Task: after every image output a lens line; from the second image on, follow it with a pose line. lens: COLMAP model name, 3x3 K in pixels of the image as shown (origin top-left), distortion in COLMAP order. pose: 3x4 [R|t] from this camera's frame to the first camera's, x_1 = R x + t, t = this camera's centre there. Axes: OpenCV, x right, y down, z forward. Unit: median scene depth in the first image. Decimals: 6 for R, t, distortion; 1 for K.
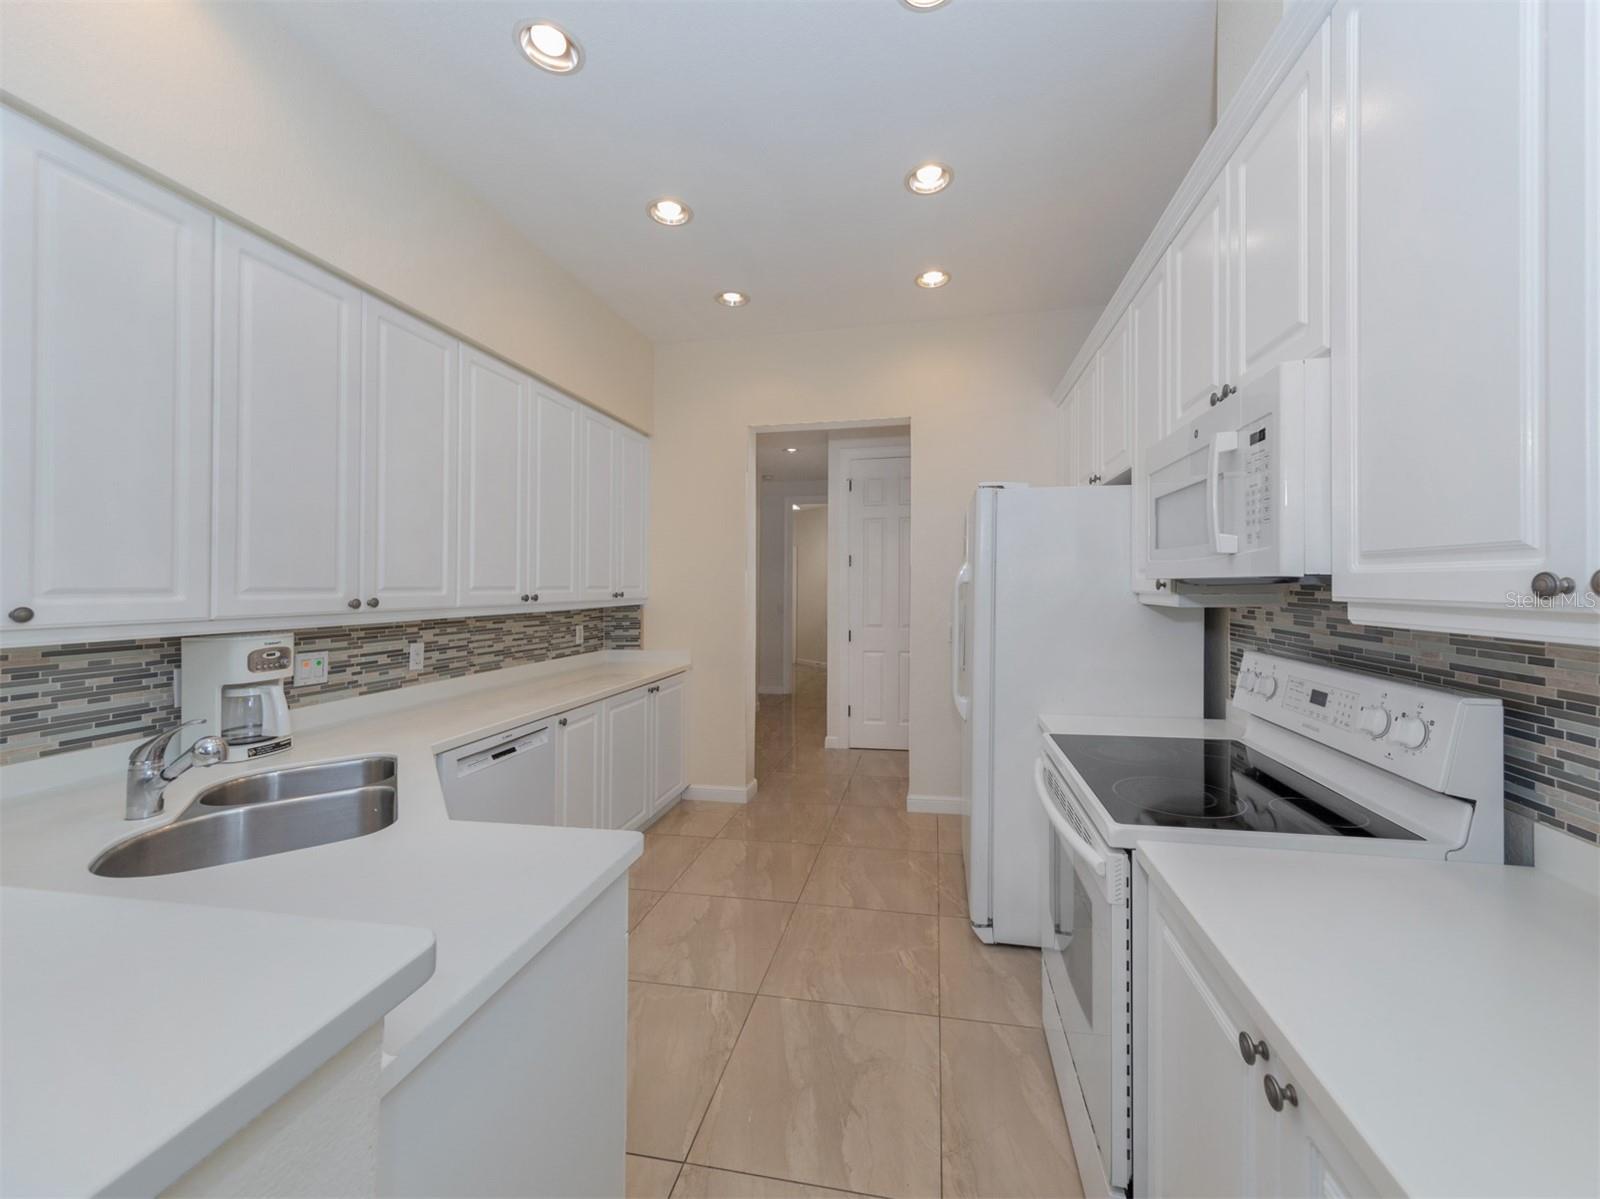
lens RADIAL K [[610.2, 0, 803.6], [0, 610.2, 580.5], [0, 0, 1]] dist [-0.002097, 0.000608]
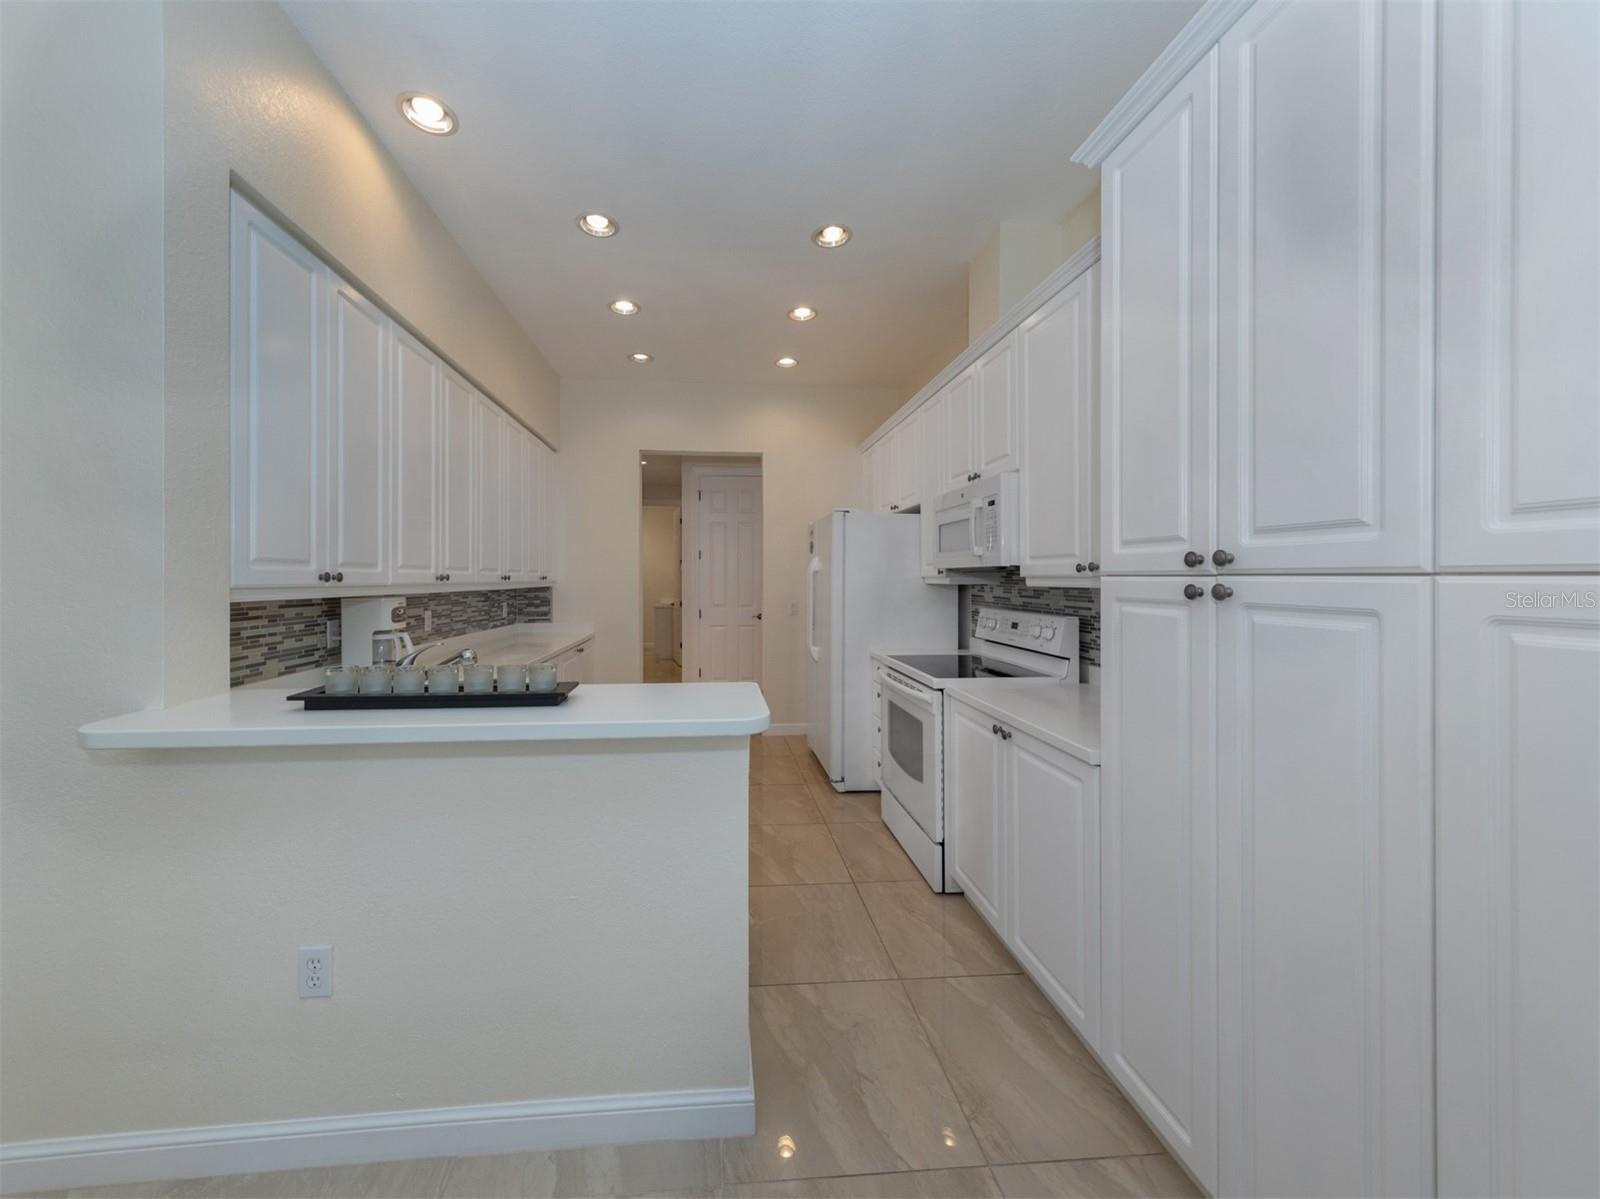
lens RADIAL K [[565.4, 0, 733.4], [0, 565.4, 555.6], [0, 0, 1]] dist [0.010815, -0.001698]
pose [[0.970078, 0.021421, 0.241848, -0.357852], [-0.013624, 0.999334, -0.033865, 0.019961], [-0.242412, 0.029556, 0.969723, -0.416636]]
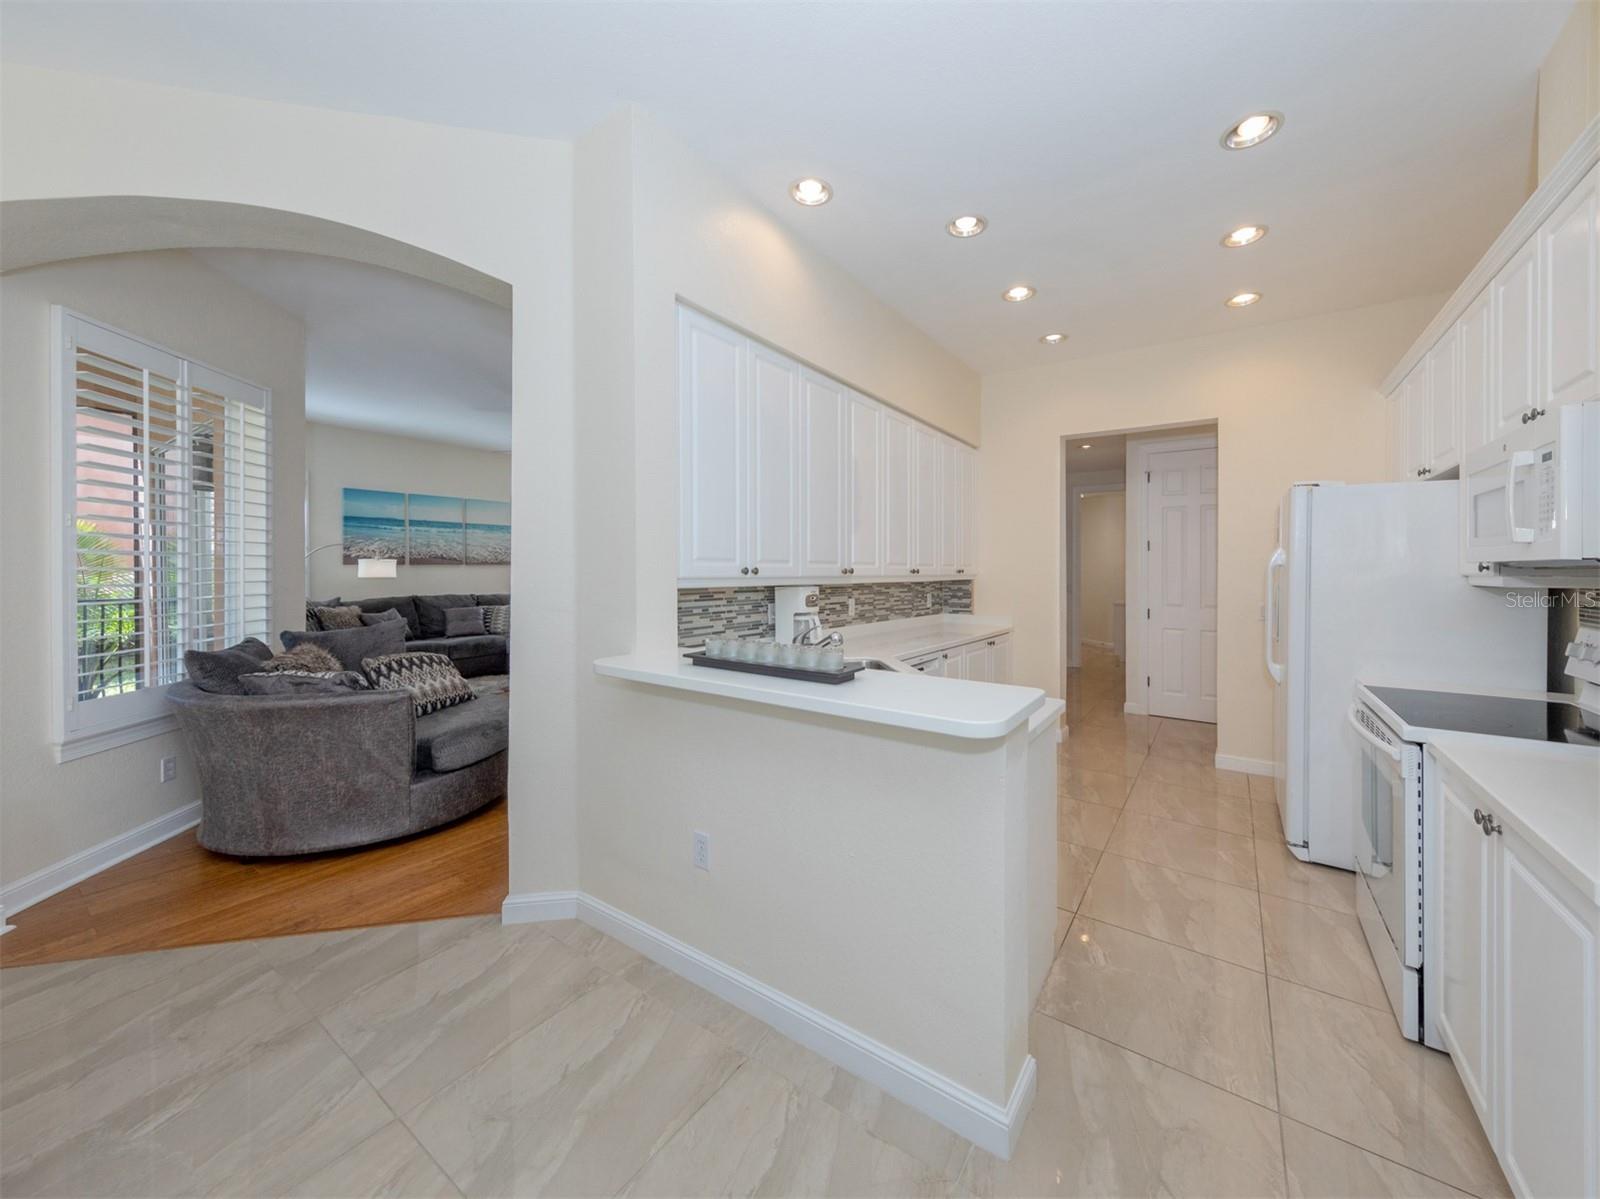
lens RADIAL K [[565.4, 0, 840.8], [0, 565.4, 554.9], [0, 0, 1]] dist [0.010815, -0.001698]
pose [[0.923163, 0.007306, -0.384340, -0.120472], [-0.013156, 0.999834, -0.012594, 0.010763], [0.384185, 0.016683, 0.923106, -0.423204]]
